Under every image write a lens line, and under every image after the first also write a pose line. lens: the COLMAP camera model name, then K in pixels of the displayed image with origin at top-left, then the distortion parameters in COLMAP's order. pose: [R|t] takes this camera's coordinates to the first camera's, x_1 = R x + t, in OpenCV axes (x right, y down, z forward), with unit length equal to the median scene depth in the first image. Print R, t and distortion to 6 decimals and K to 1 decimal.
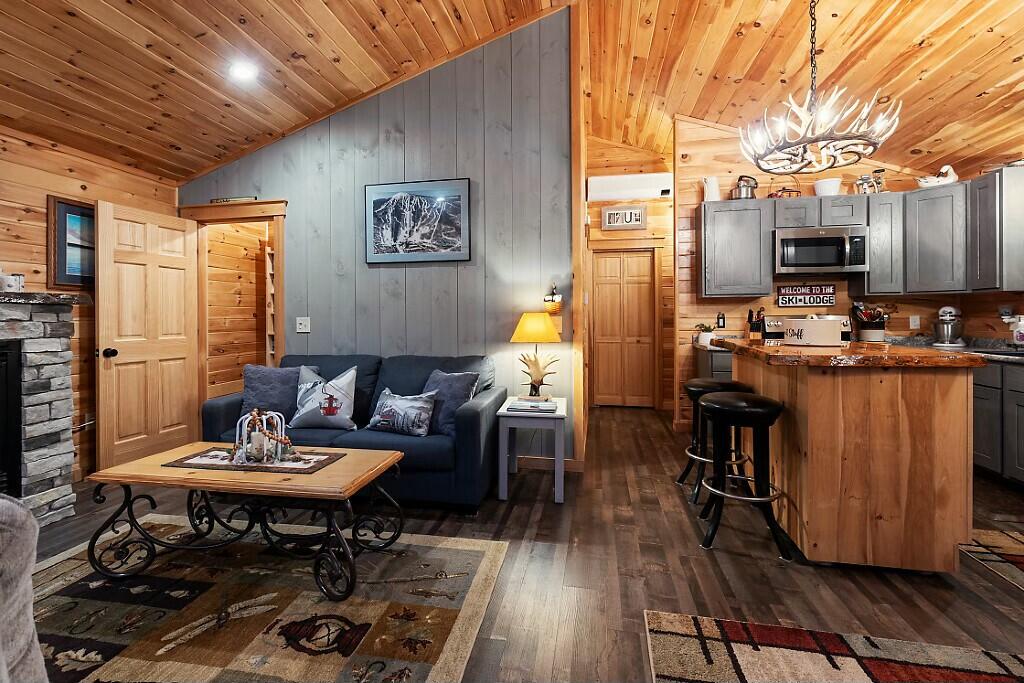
lens RADIAL K [[473.5, 0, 499.4], [0, 473.5, 315.9], [0, 0, 1]] dist [-0.000607, -0.000536]
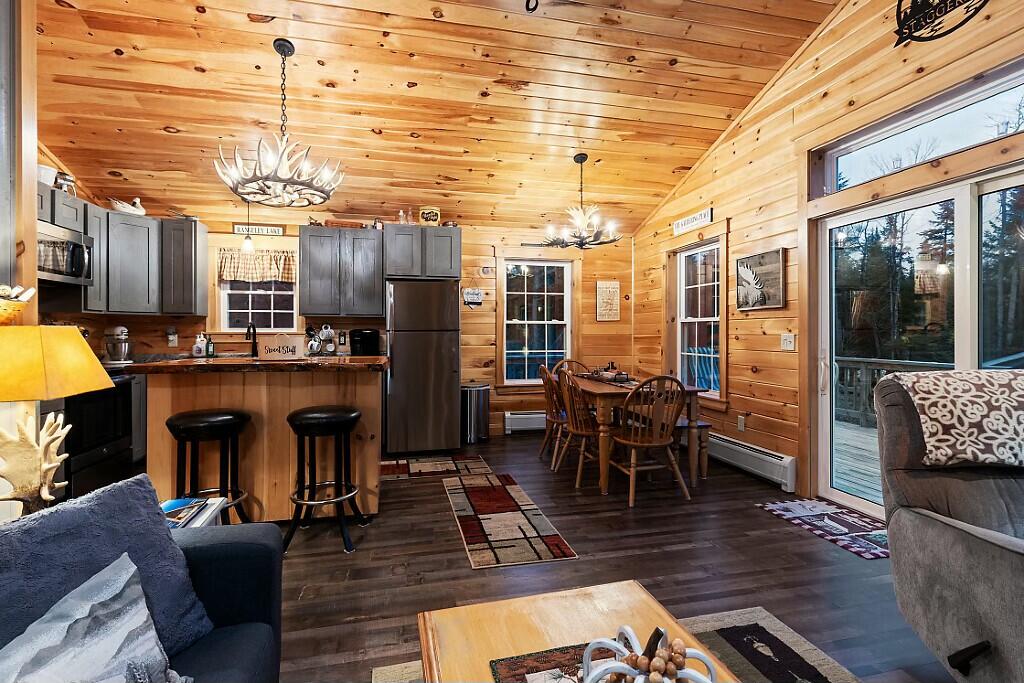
lens RADIAL K [[473.5, 0, 508.5], [0, 473.5, 340.0], [0, 0, 1]] dist [-0.000607, -0.000536]
pose [[-0.416384, -0.008077, 0.909153, -0.469538], [0.003431, 0.999939, 0.010455, 0.003203], [-0.909182, 0.007472, -0.416331, 0.776142]]
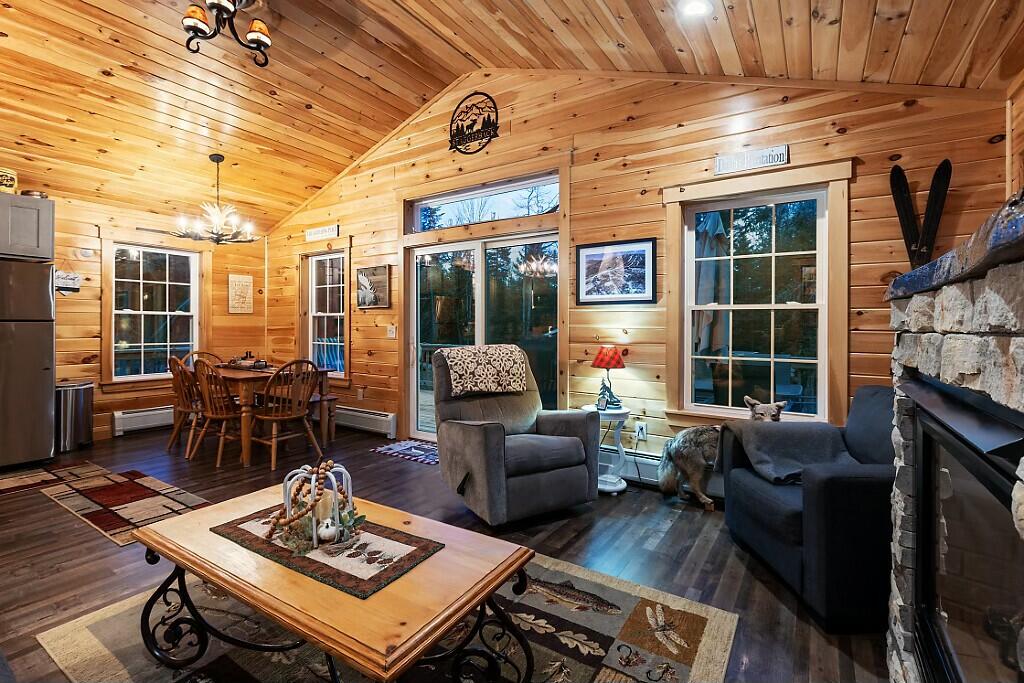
lens RADIAL K [[473.5, 0, 505.8], [0, 473.5, 326.4], [0, 0, 1]] dist [-0.000607, -0.000536]
pose [[-0.924637, -0.000005, 0.380849, -0.650507], [-0.000720, 0.999998, -0.001735, 0.004920], [-0.380848, -0.001878, -0.924636, 0.988250]]
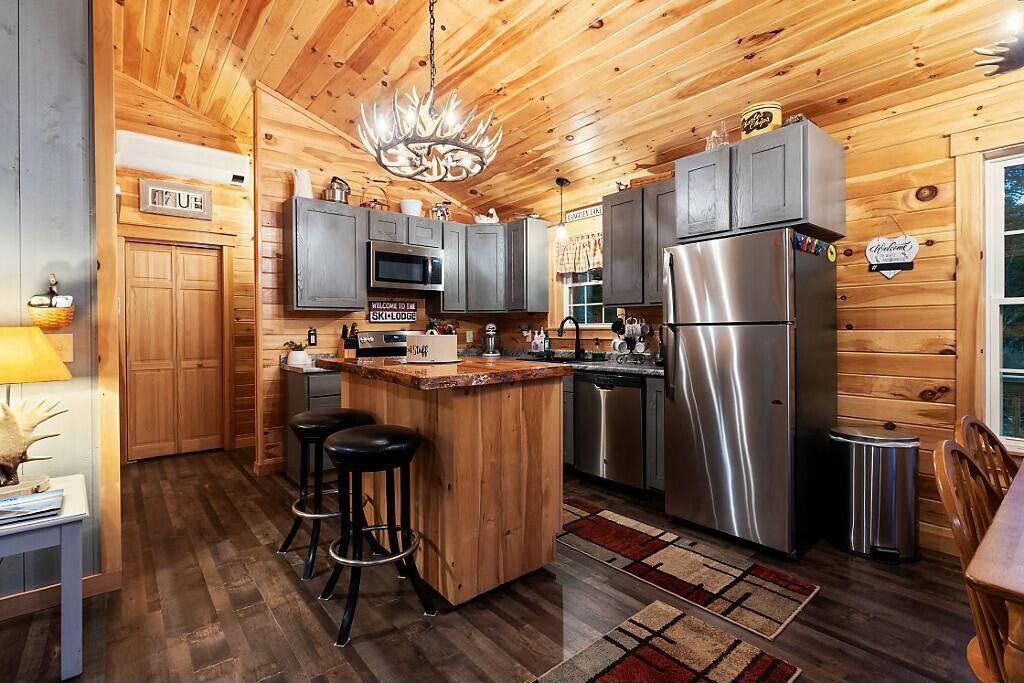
lens RADIAL K [[473.5, 0, 507.2], [0, 473.5, 331.6], [0, 0, 1]] dist [-0.000607, -0.000536]
pose [[0.626949, -0.002820, 0.779055, 0.015981], [0.003837, 0.999992, 0.000532, 0.000643], [-0.779050, 0.002656, 0.626956, 0.232575]]
